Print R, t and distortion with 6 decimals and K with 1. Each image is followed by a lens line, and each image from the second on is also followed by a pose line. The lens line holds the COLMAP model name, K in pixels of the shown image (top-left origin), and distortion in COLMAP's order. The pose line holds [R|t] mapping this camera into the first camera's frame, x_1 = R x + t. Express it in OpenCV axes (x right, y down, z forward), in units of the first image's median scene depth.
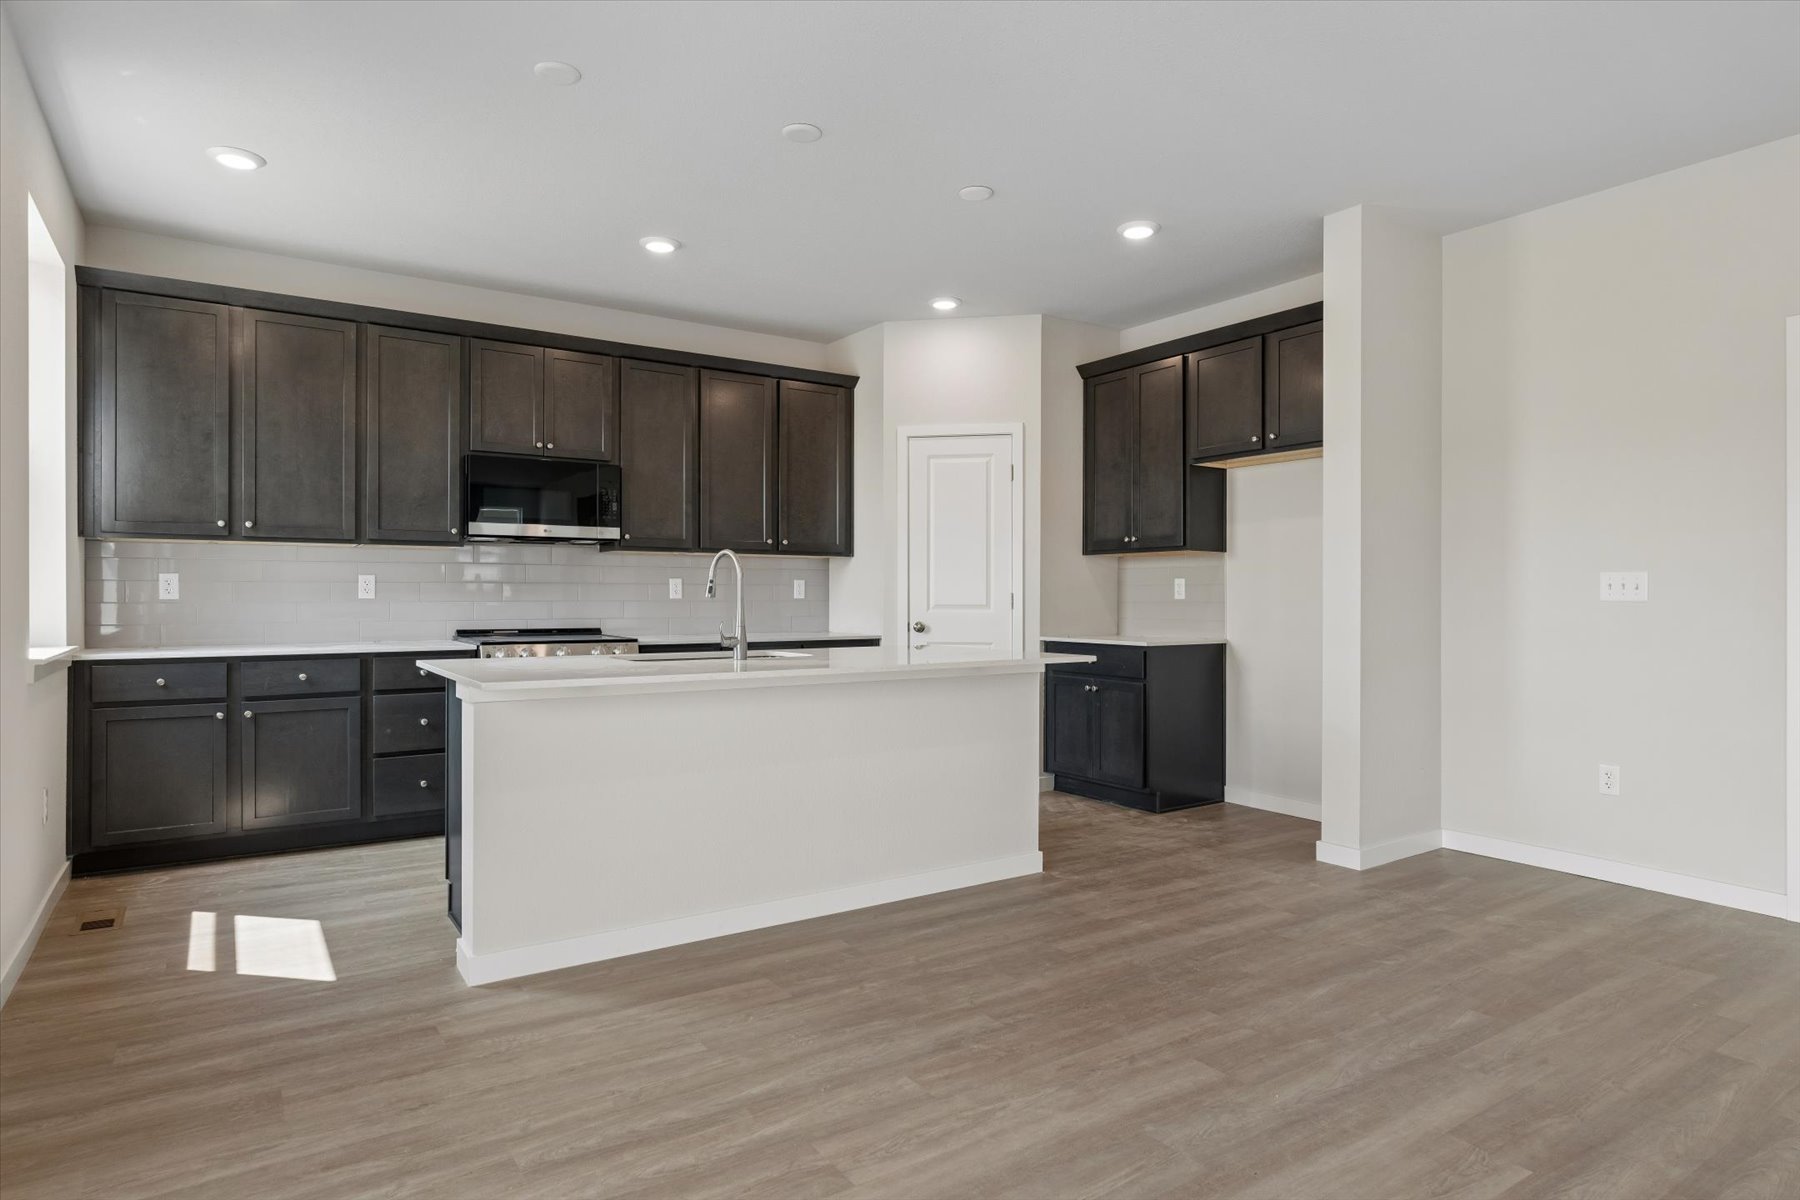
lens RADIAL K [[1013.8, 0, 905.2], [0, 1013.8, 595.8], [0, 0, 1]] dist [-0.004795, -0.002179]
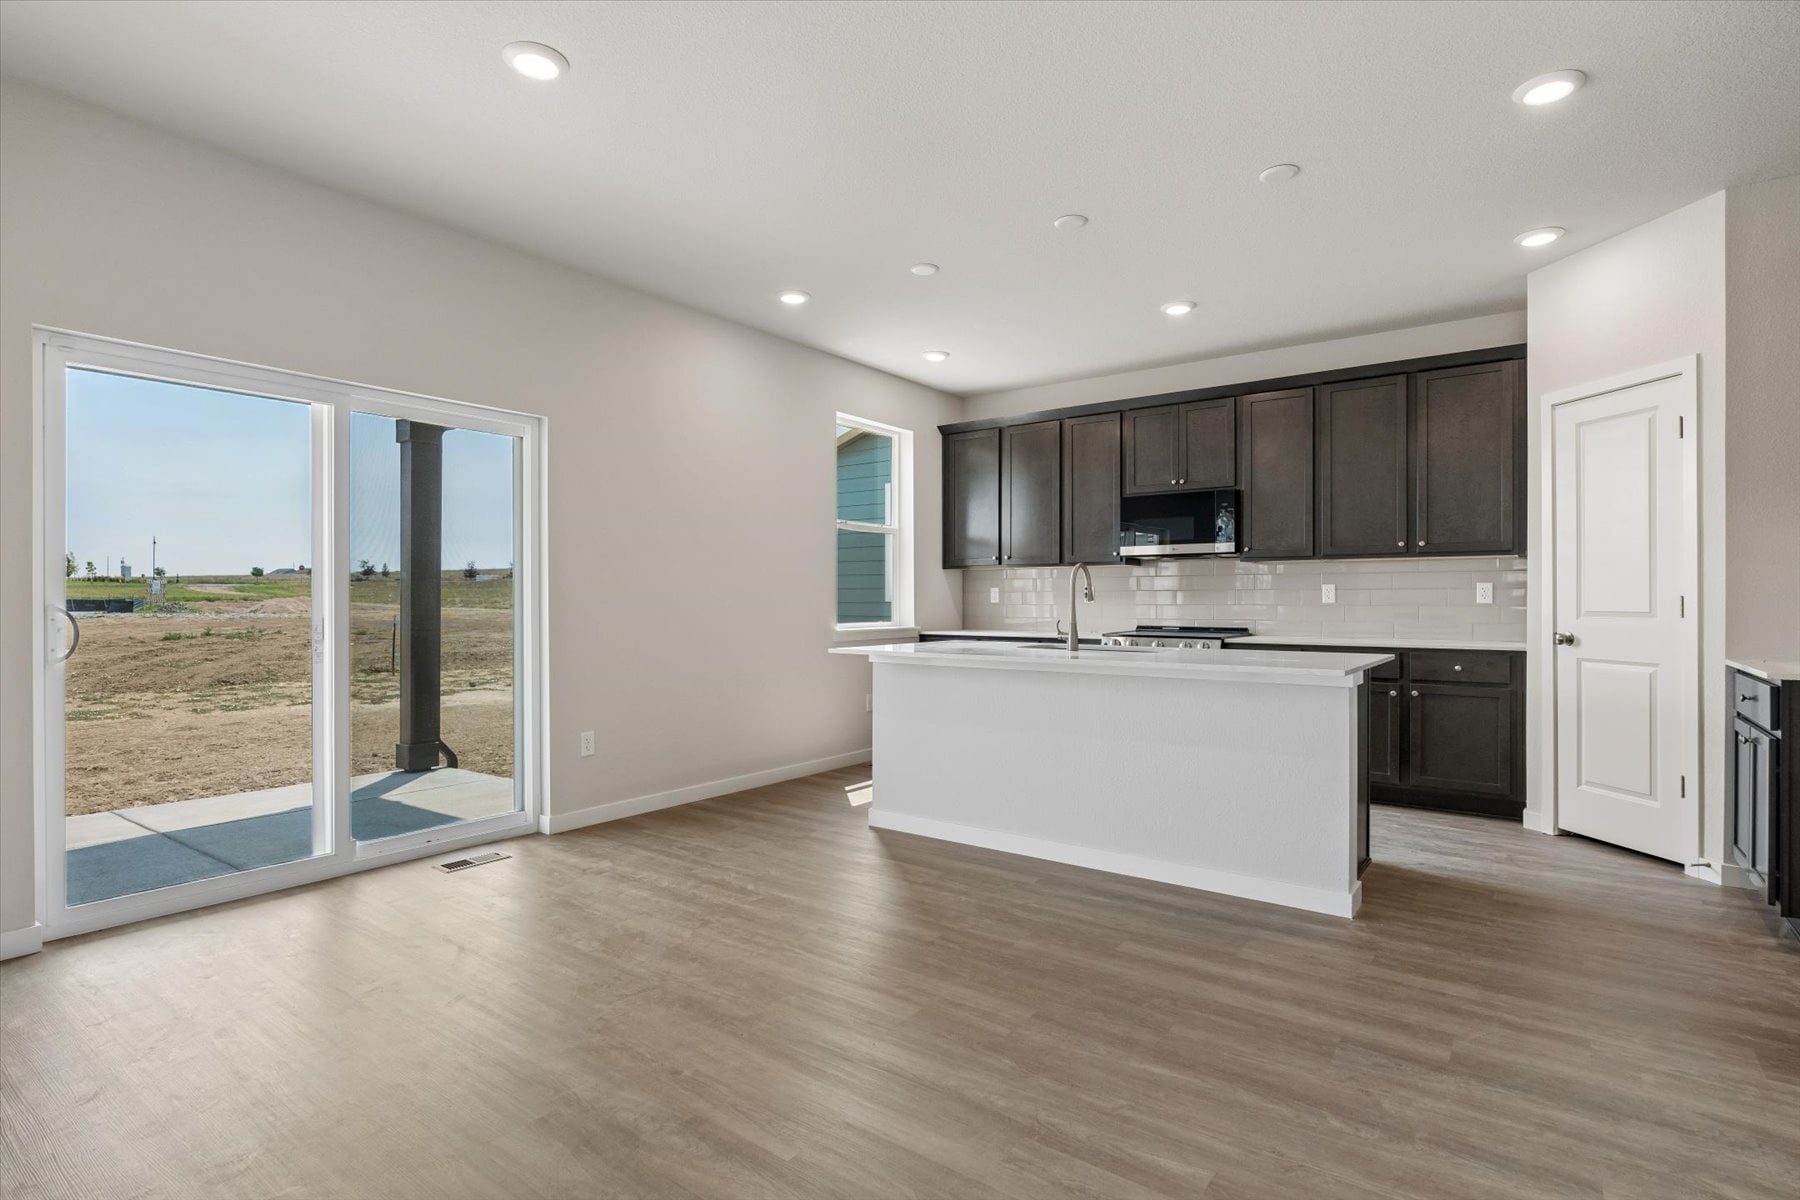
lens RADIAL K [[881.8, 0, 898.3], [0, 881.8, 602.9], [0, 0, 1]] dist [-0.008521, 0.001393]
pose [[0.327434, 0.001103, -0.944873, 0.699363], [0.000893, 0.999999, 0.001477, 0.001021], [0.944874, -0.001328, 0.327433, 0.378731]]
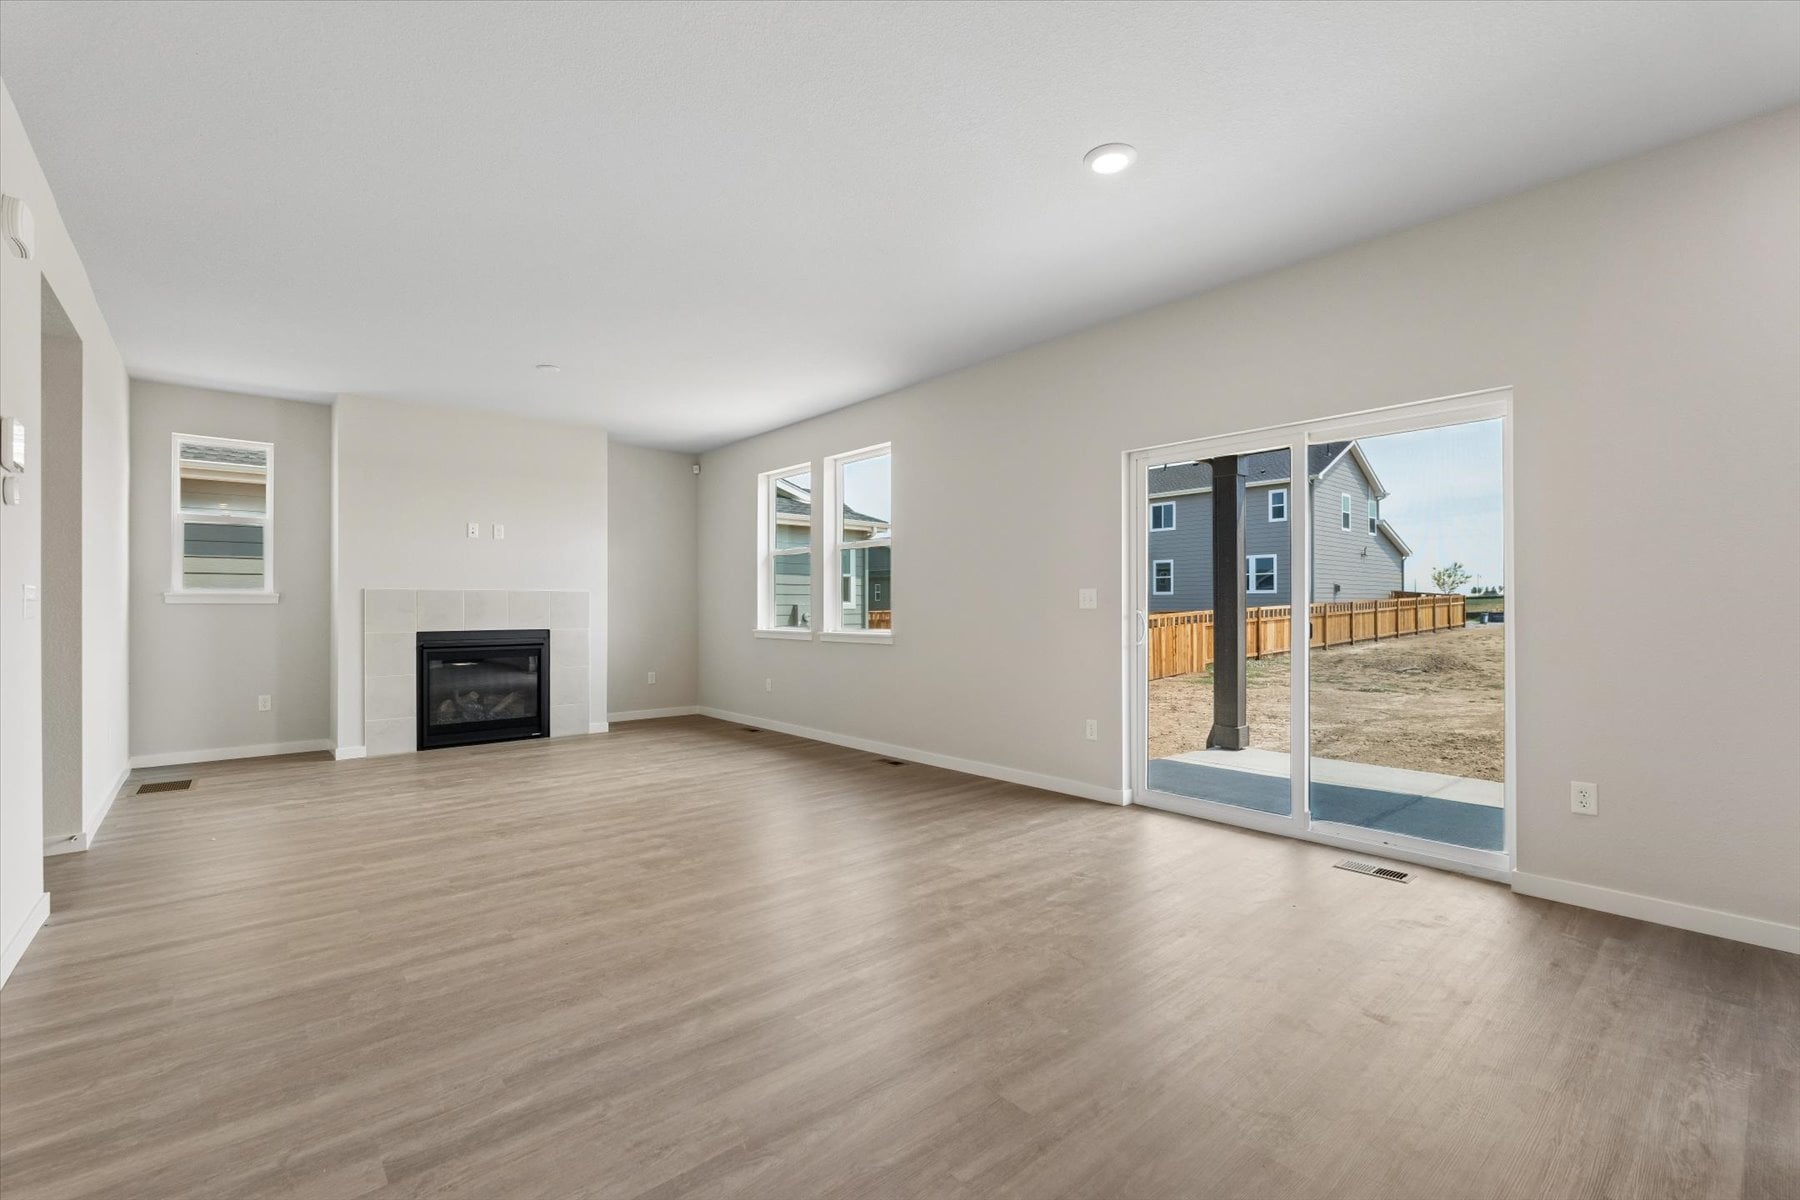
lens RADIAL K [[782.5, 0, 910.6], [0, 782.5, 598.2], [0, 0, 1]] dist [-0.003455, -0.000701]
pose [[-0.991877, -0.000940, -0.127196, 0.279824], [0.000541, 0.999932, -0.011609, -0.000158], [0.127198, -0.011583, -0.991810, 0.979953]]
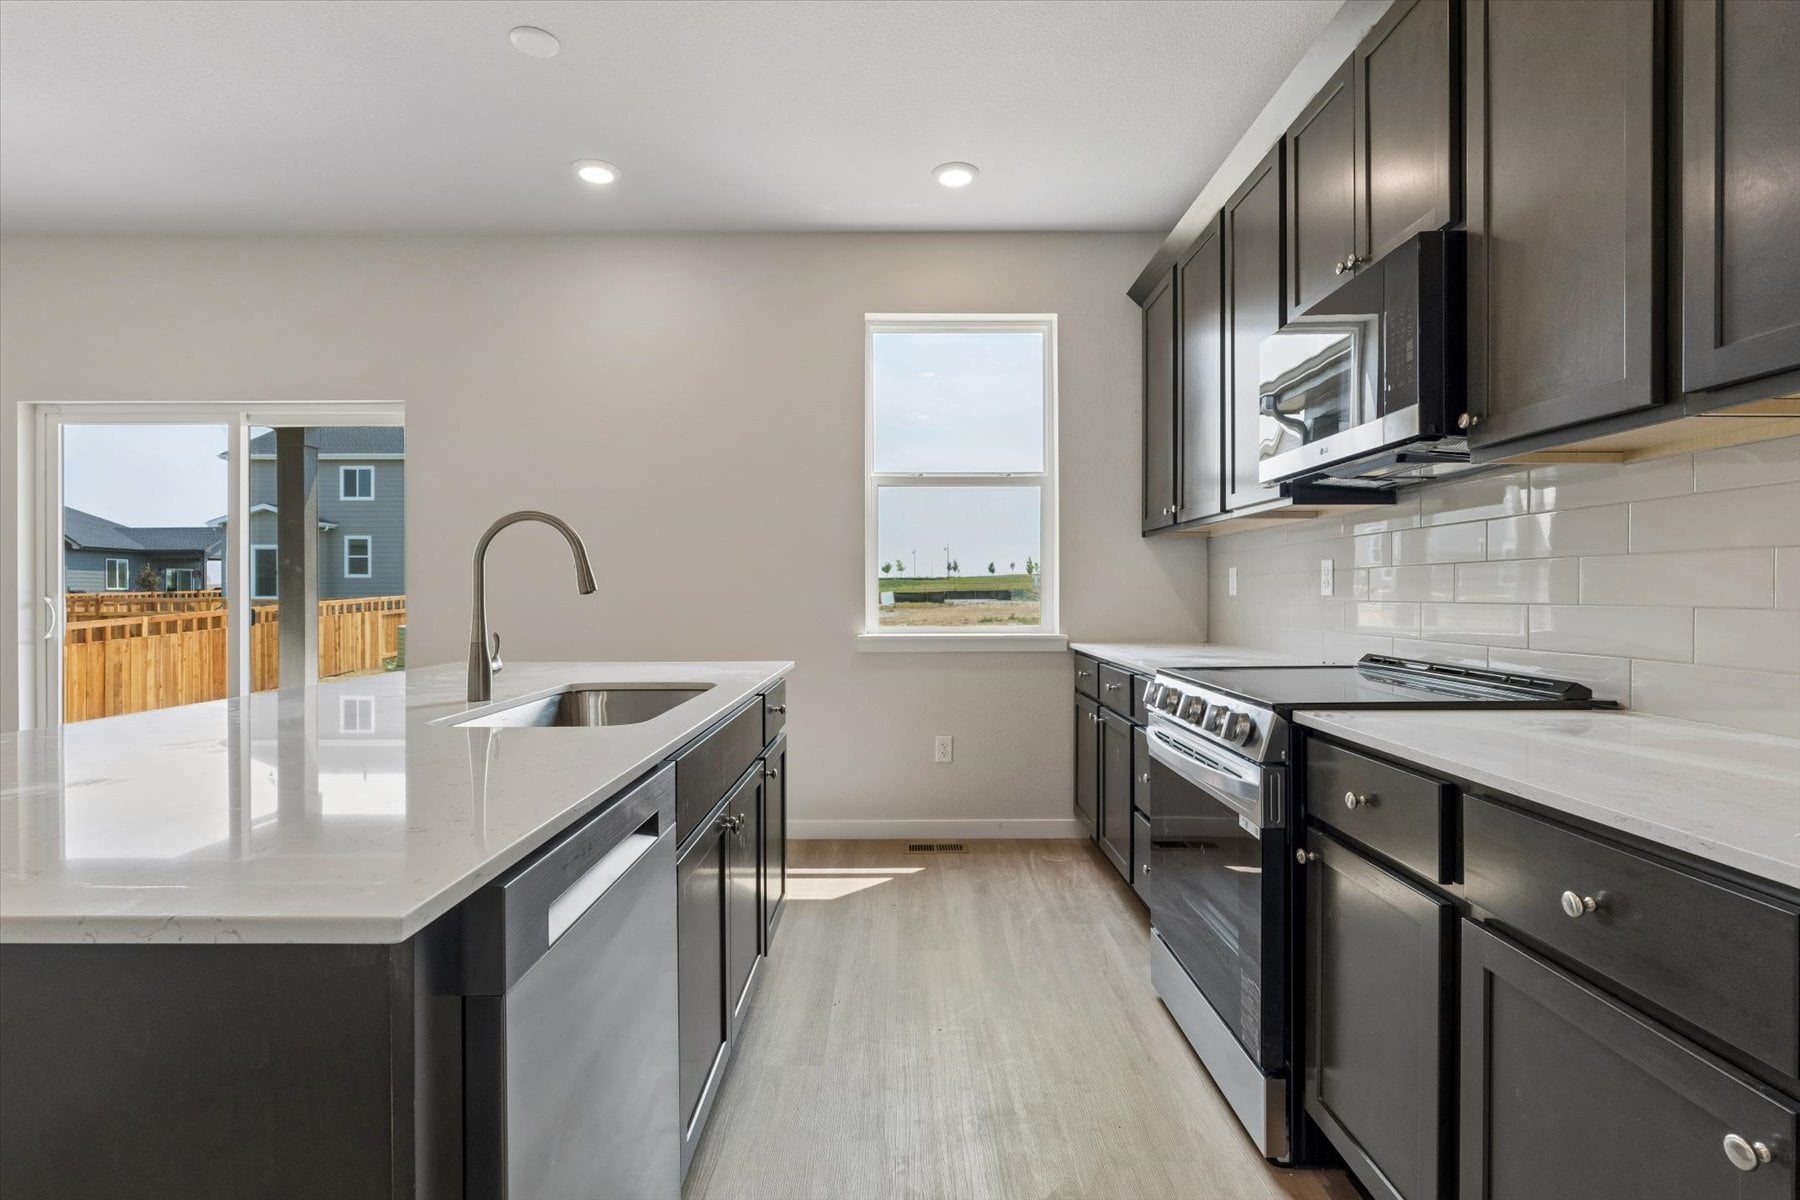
lens RADIAL K [[853.3, 0, 897.6], [0, 853.3, 598.6], [0, 0, 1]] dist [-0.008581, -0.000553]
pose [[-0.551318, 0.005715, -0.834276, 0.098773], [-0.000032, 0.999976, 0.006872, -0.000166], [0.834295, 0.003816, -0.551305, 1.274033]]
